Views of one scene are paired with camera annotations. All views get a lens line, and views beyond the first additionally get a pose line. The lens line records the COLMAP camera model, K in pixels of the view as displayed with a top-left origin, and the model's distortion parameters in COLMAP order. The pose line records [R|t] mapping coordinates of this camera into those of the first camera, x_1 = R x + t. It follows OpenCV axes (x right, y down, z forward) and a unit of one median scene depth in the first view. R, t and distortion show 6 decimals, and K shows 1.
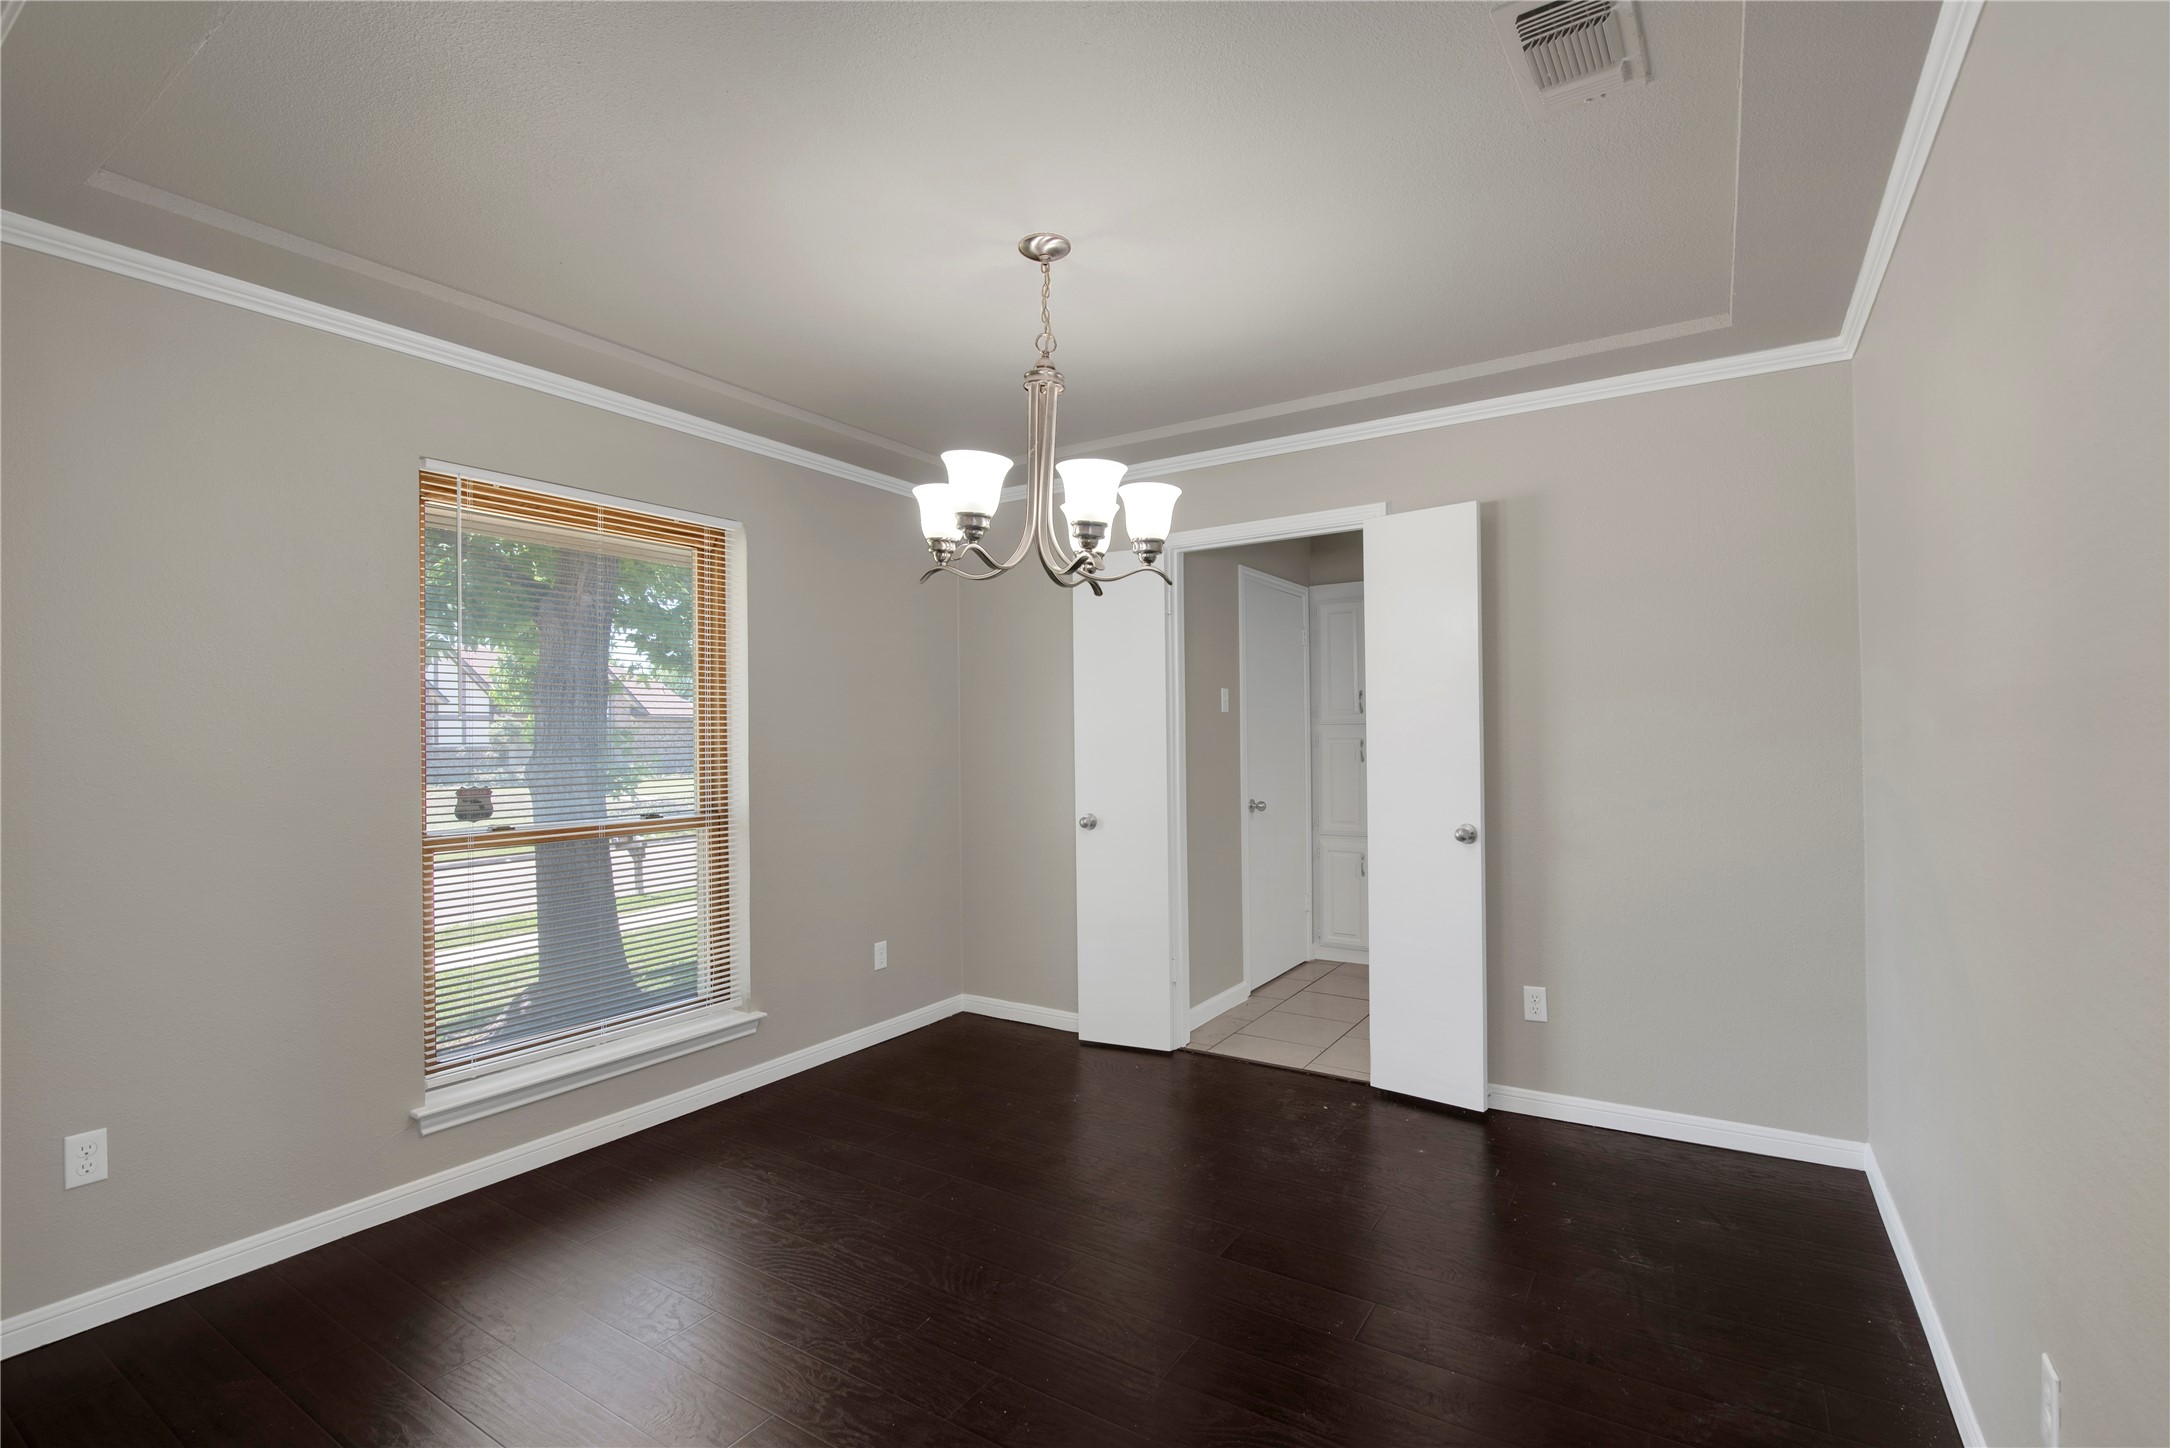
lens RADIAL K [[986.4, 0, 1084.5], [0, 986.4, 718.9], [0, 0, 1]] dist [-0.014886, 0.000154]
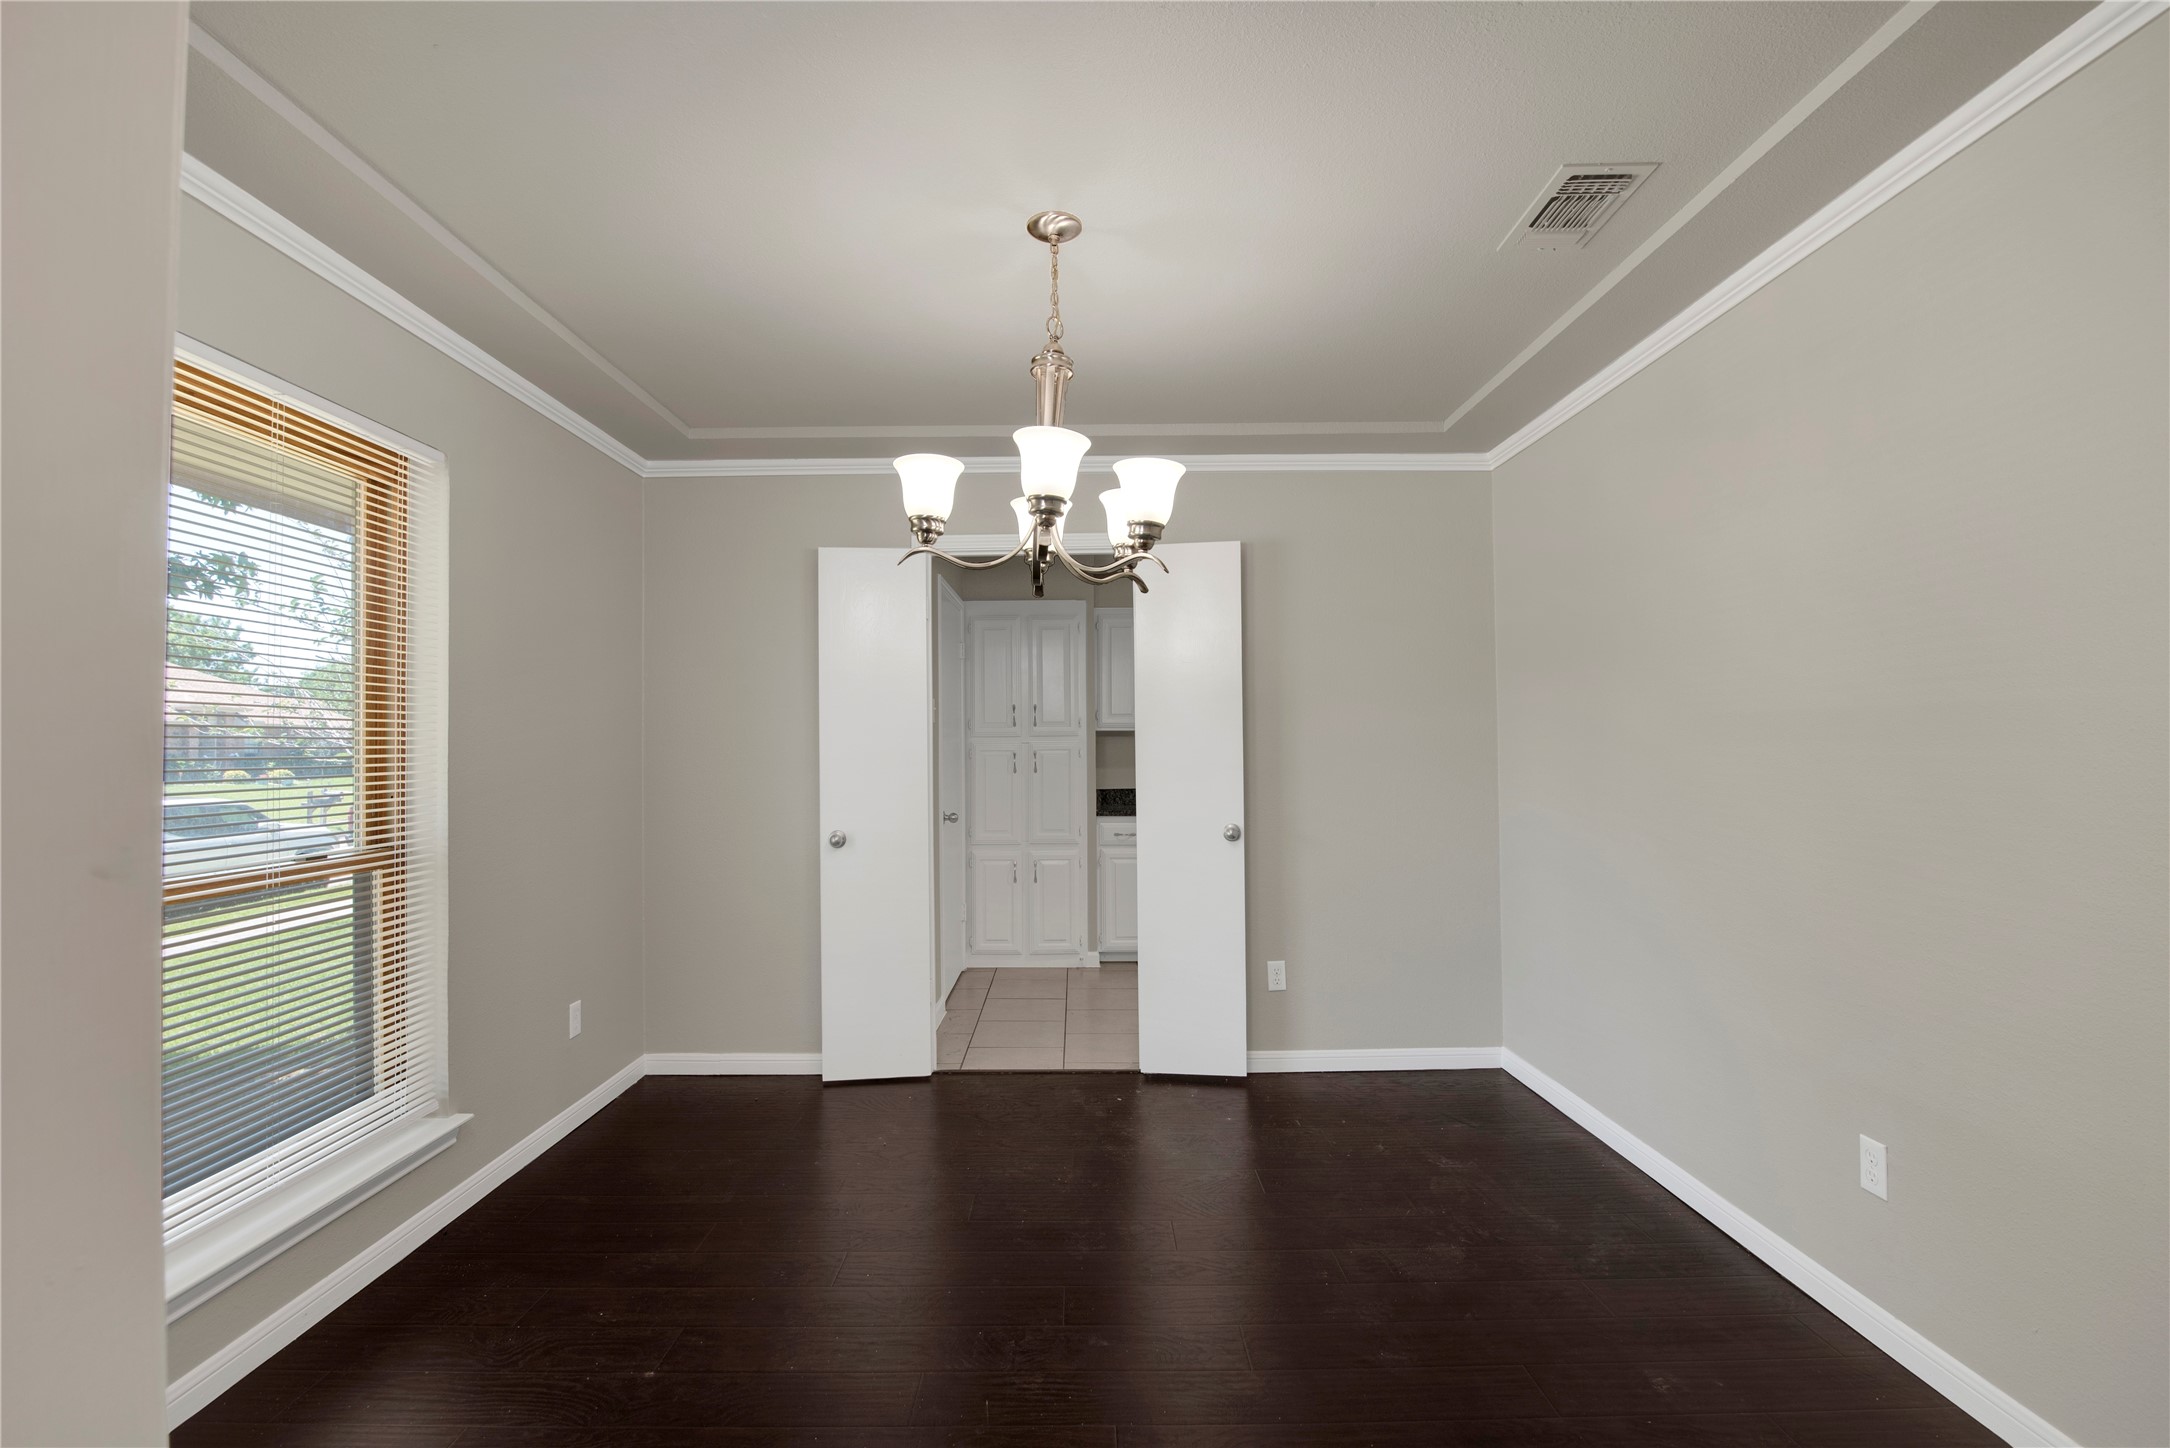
lens RADIAL K [[984.5, 0, 1085.0], [0, 984.5, 724.0], [0, 0, 1]] dist [-0.016629, -0.000471]
pose [[0.842709, 0.016359, 0.538121, -0.361394], [-0.010691, 0.999850, -0.013653, 0.009019], [-0.538263, 0.005753, 0.842757, 0.134879]]
